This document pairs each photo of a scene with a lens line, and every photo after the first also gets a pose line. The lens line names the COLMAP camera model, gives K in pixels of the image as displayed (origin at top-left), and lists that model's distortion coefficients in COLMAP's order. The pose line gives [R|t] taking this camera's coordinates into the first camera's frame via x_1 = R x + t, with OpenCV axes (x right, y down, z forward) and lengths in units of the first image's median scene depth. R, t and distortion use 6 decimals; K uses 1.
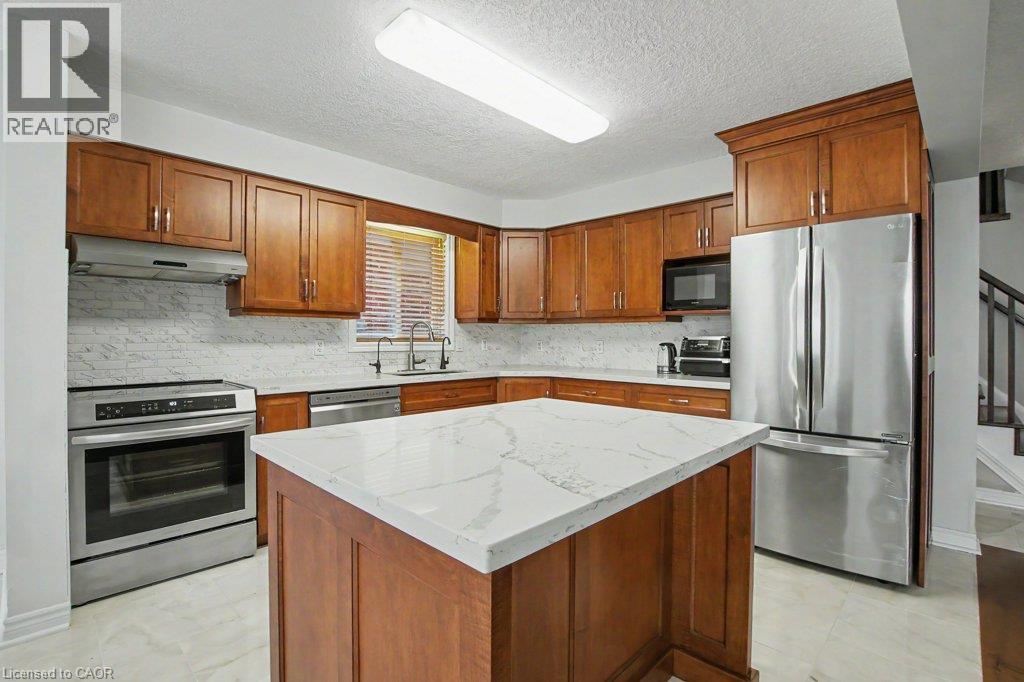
lens RADIAL K [[484.7, 0, 515.6], [0, 484.7, 341.1], [0, 0, 1]] dist [-0.023149, -0.000064]
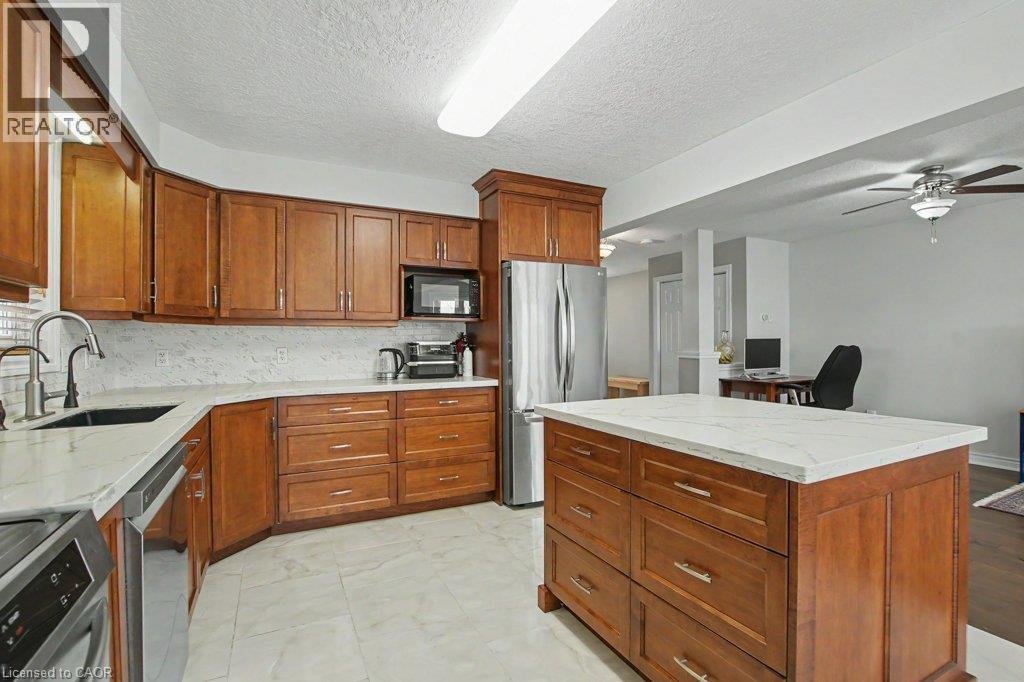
lens RADIAL K [[479.0, 0, 520.3], [0, 479.0, 342.0], [0, 0, 1]] dist [-0.029616, -0.000174]
pose [[0.322125, -0.004274, 0.946688, -0.547634], [0.015385, 0.999881, -0.000721, -0.004671], [-0.946572, 0.014797, 0.322152, 0.460999]]
